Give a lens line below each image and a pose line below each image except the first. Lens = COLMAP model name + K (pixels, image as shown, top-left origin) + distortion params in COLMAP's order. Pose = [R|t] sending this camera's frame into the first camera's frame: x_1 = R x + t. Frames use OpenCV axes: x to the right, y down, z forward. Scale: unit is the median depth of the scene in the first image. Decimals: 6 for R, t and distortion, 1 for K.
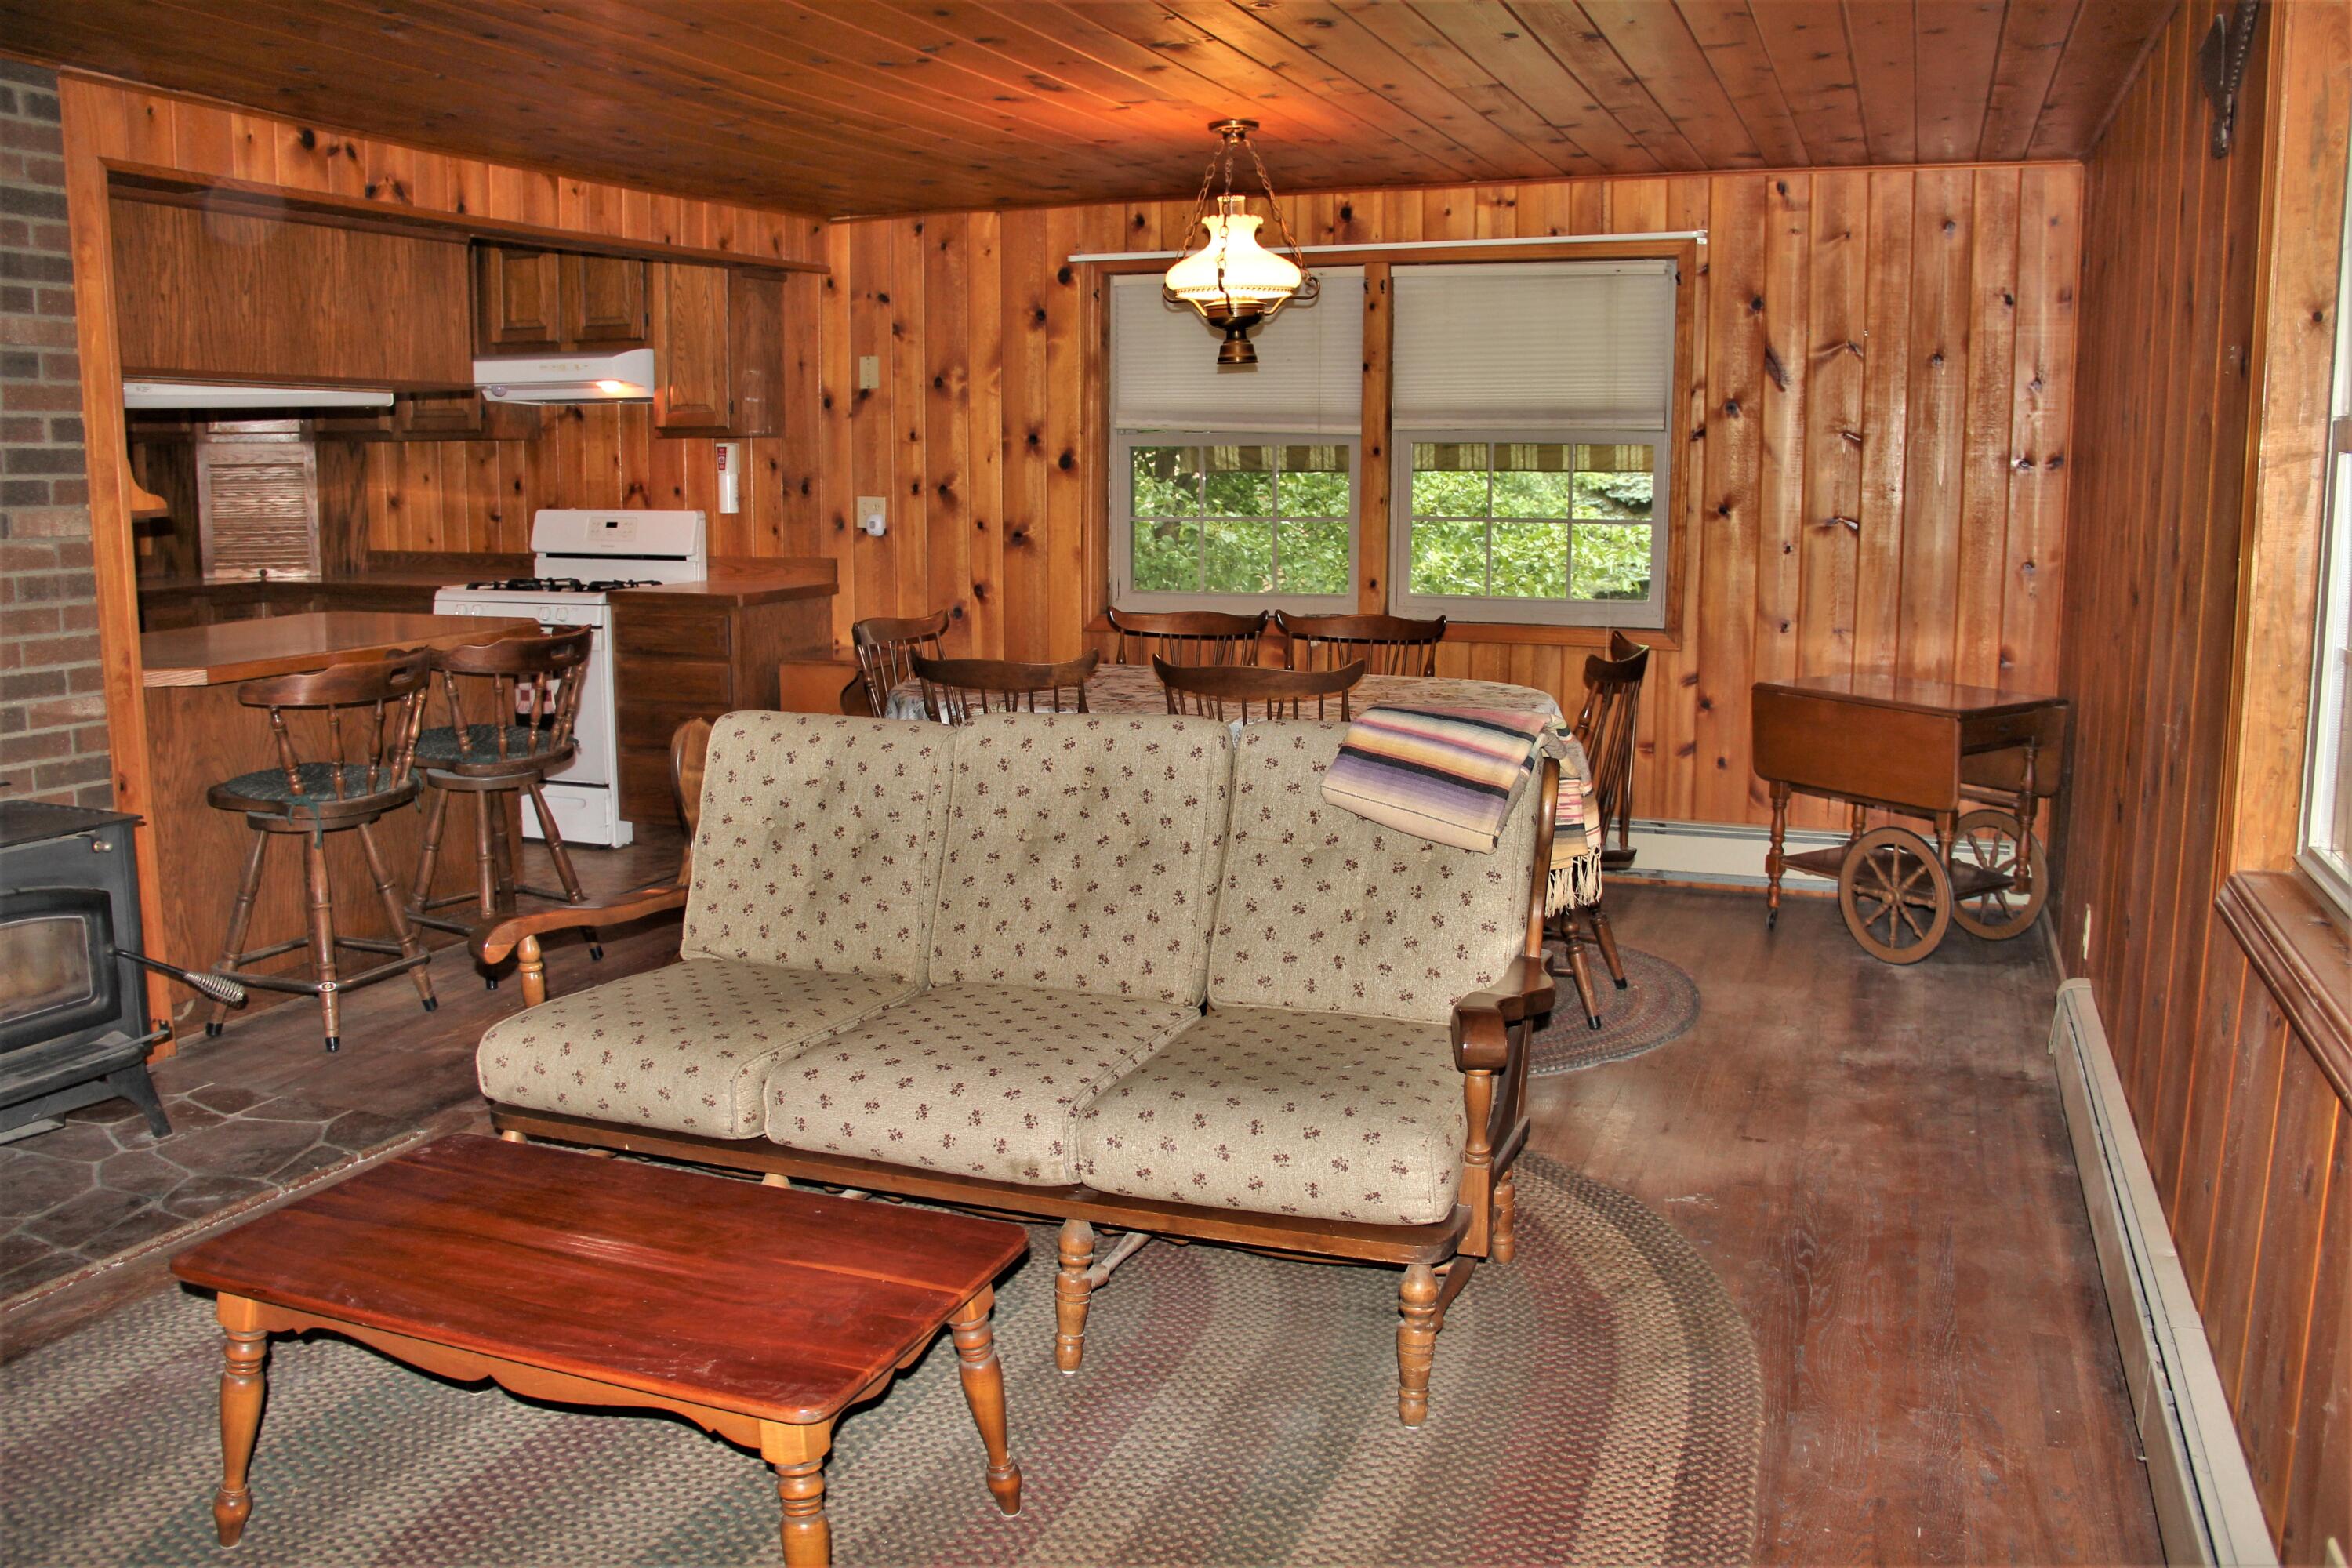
lens RADIAL K [[1945.1, 0, 1177.4], [0, 1945.1, 787.8], [0, 0, 1]] dist [-0.099316, 0.020063]
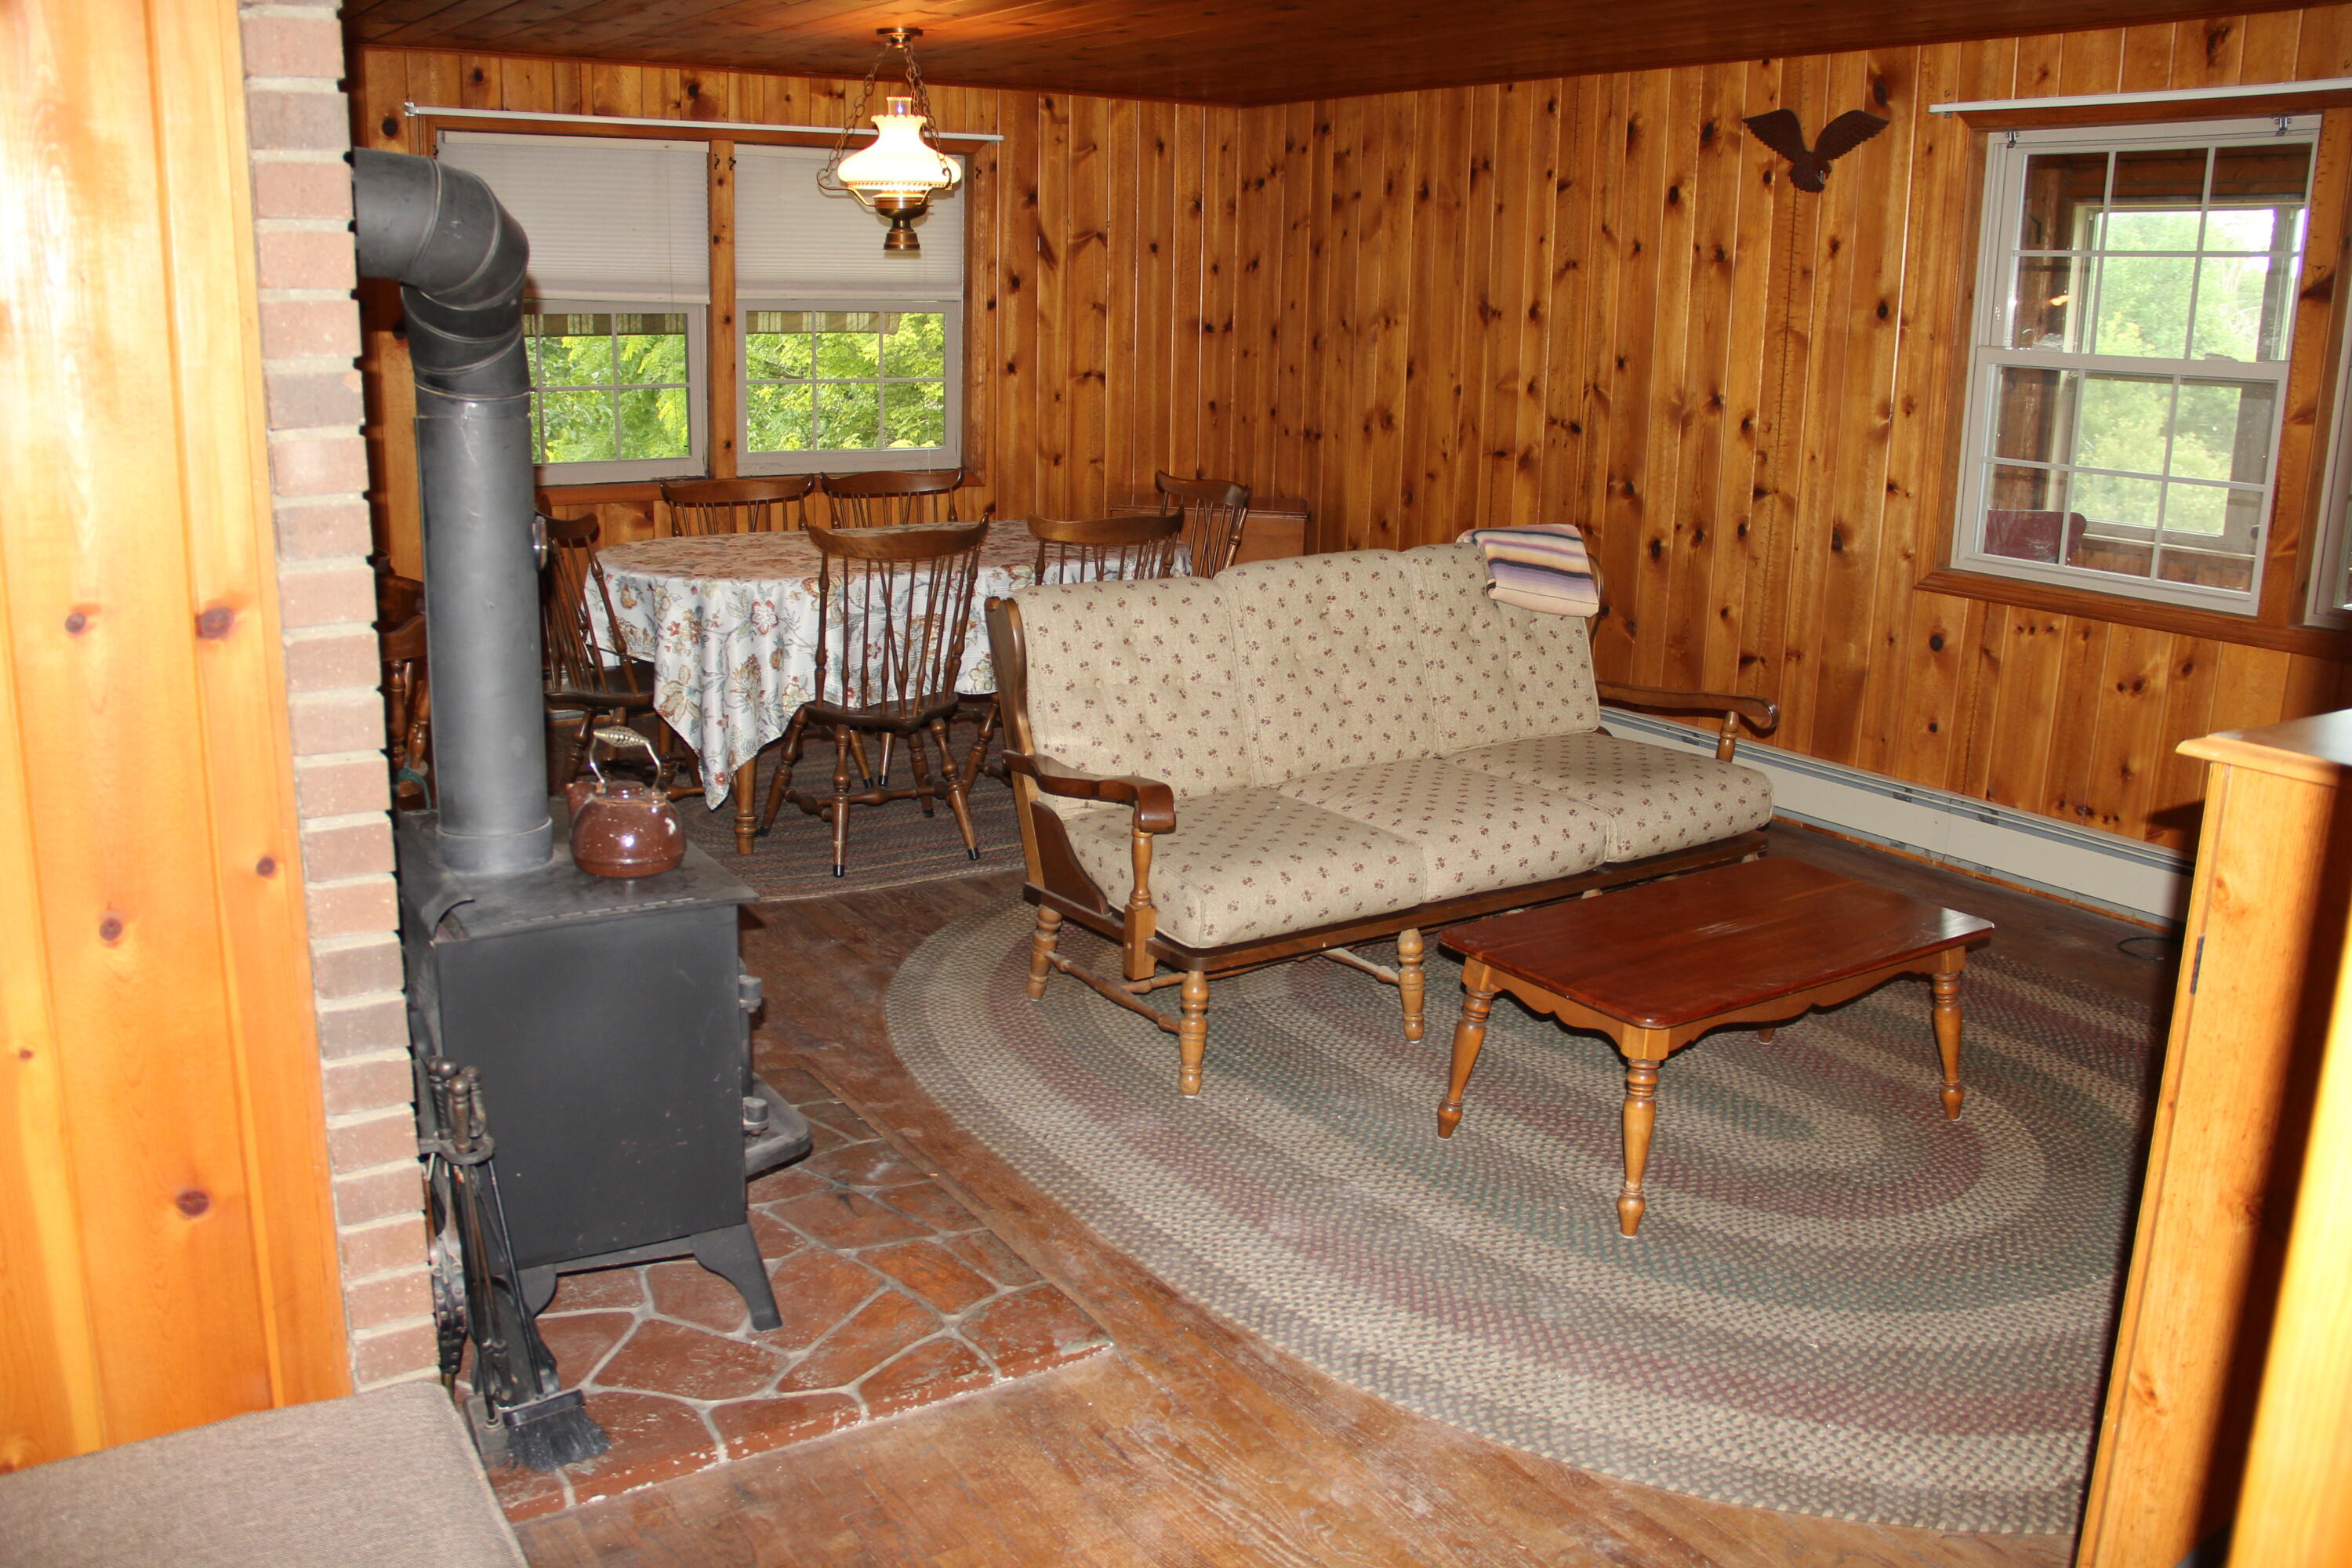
lens RADIAL K [[1945.1, 0, 1183.0], [0, 1945.1, 767.3], [0, 0, 1]] dist [-0.099316, 0.020063]
pose [[0.578815, -0.182407, 0.794796, -0.809251], [0.116407, 0.983162, 0.140864, -0.065115], [-0.807108, 0.010986, 0.590302, 0.223602]]
